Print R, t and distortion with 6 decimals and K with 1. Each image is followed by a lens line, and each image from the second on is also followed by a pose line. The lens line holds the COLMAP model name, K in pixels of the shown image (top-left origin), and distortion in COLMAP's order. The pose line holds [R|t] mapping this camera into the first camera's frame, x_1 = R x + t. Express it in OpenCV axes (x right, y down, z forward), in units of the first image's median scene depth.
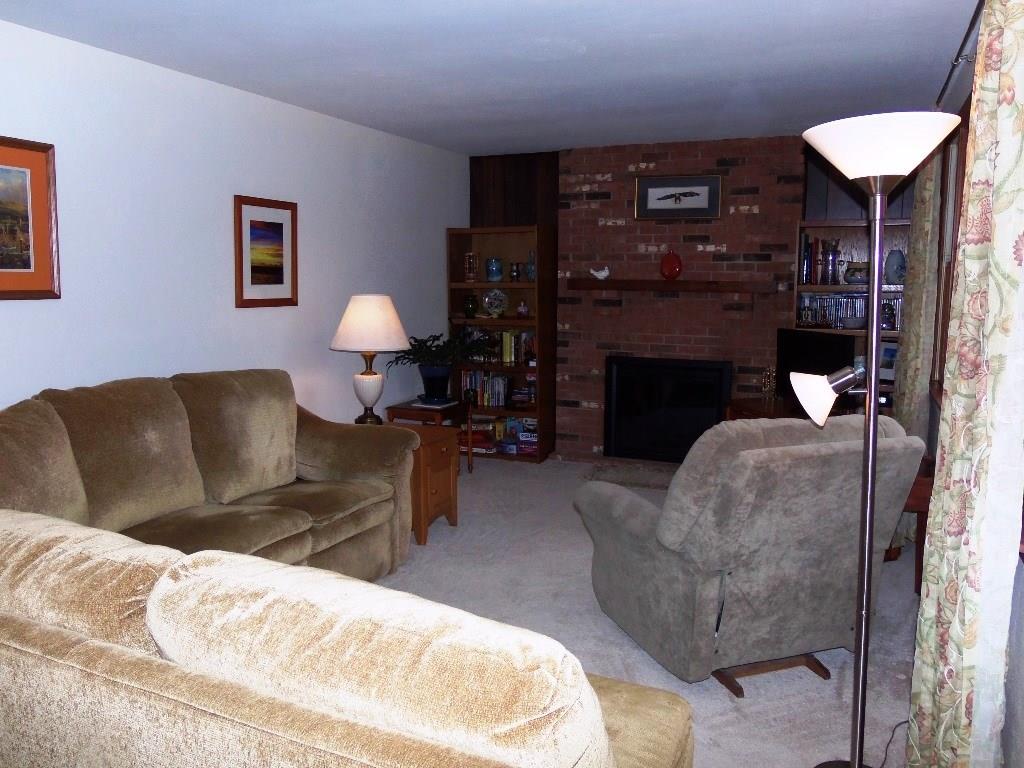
lens RADIAL K [[839.5, 0, 512.0], [0, 839.5, 384.0], [0, 0, 1]] dist [-0.006045, -0.001481]
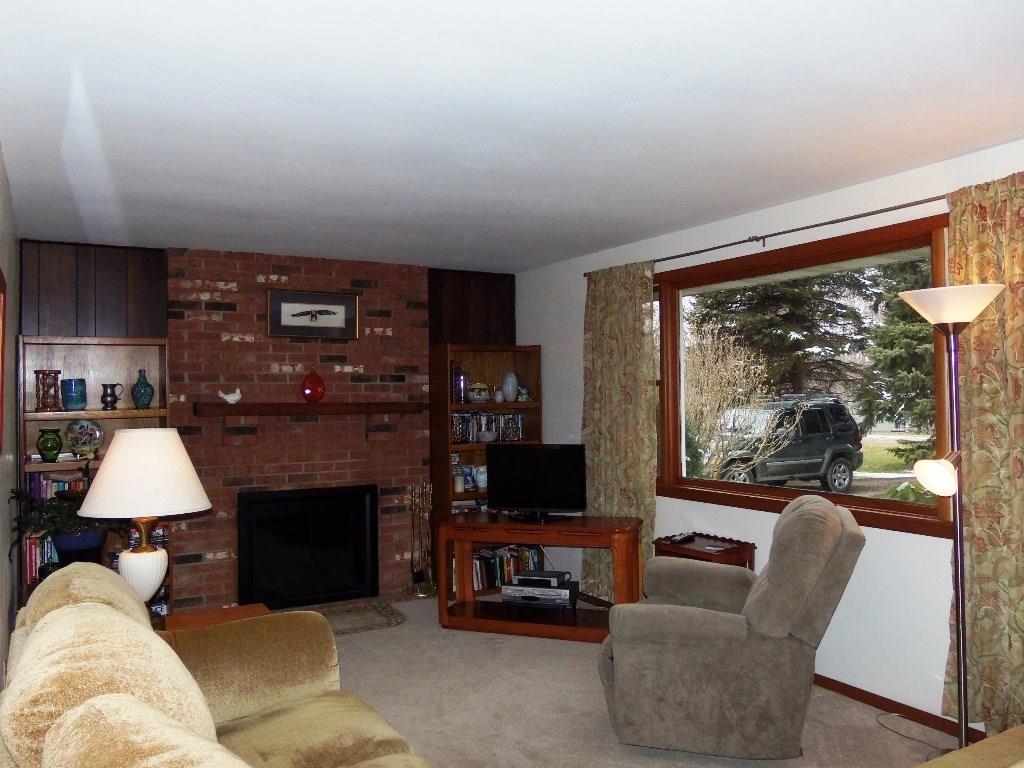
lens RADIAL K [[839.5, 0, 512.0], [0, 839.5, 384.0], [0, 0, 1]] dist [-0.006045, -0.001481]
pose [[0.585778, -0.001234, 0.810471, -0.424473], [0.118030, 0.989468, -0.083801, -0.040737], [-0.801831, 0.144749, 0.579754, 0.285636]]
